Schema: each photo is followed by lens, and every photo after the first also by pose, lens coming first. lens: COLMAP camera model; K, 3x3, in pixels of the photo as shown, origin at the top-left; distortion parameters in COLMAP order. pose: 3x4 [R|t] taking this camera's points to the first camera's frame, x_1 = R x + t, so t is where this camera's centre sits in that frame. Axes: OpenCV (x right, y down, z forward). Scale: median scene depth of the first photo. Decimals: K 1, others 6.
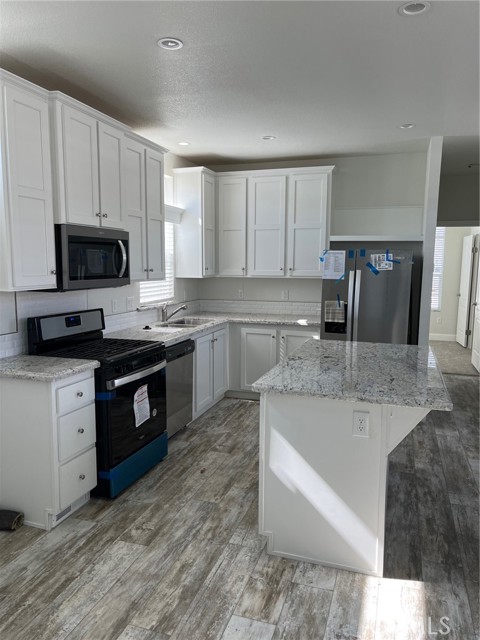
lens RADIAL K [[484.5, 0, 237.2], [0, 484.5, 320.6], [0, 0, 1]] dist [0.036962, -0.036876]
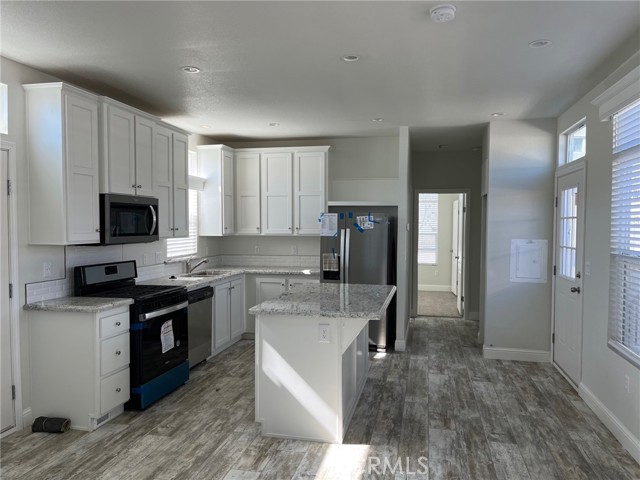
lens RADIAL K [[484.5, 0, 322.2], [0, 484.5, 240.1], [0, 0, 1]] dist [0.036962, -0.036876]
pose [[0.994008, -0.007485, 0.109051, 0.071723], [0.016838, 0.996230, -0.085102, 0.045396], [-0.108003, 0.086428, 0.990387, -0.337335]]
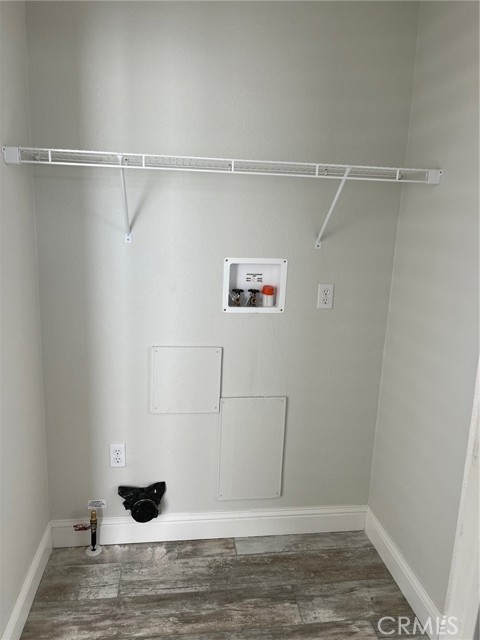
lens RADIAL K [[484.5, 0, 238.5], [0, 484.5, 319.9], [0, 0, 1]] dist [0.036962, -0.036876]
pose [[-0.443928, -0.198735, 0.873746, -0.557050], [0.077634, 0.962898, 0.258457, -0.093501], [-0.892693, 0.182569, -0.412029, 0.920029]]
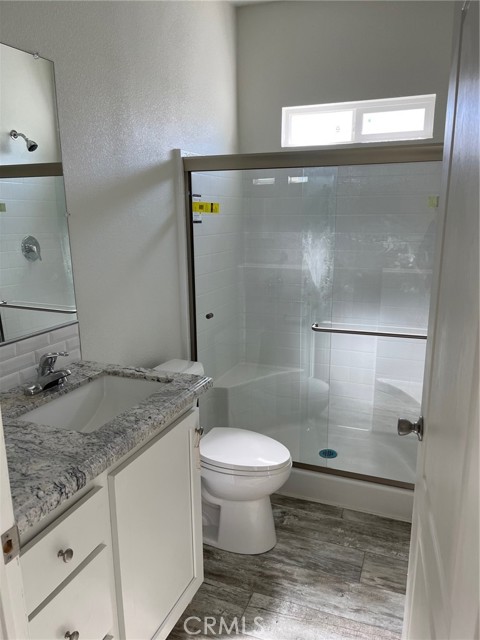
lens RADIAL K [[484.5, 0, 240.9], [0, 484.5, 320.9], [0, 0, 1]] dist [0.036962, -0.036876]
pose [[-0.047518, 0.215436, -0.975361, 0.524089], [-0.113879, 0.968929, 0.219563, -0.080608], [0.992358, 0.121507, -0.021508, 0.820554]]
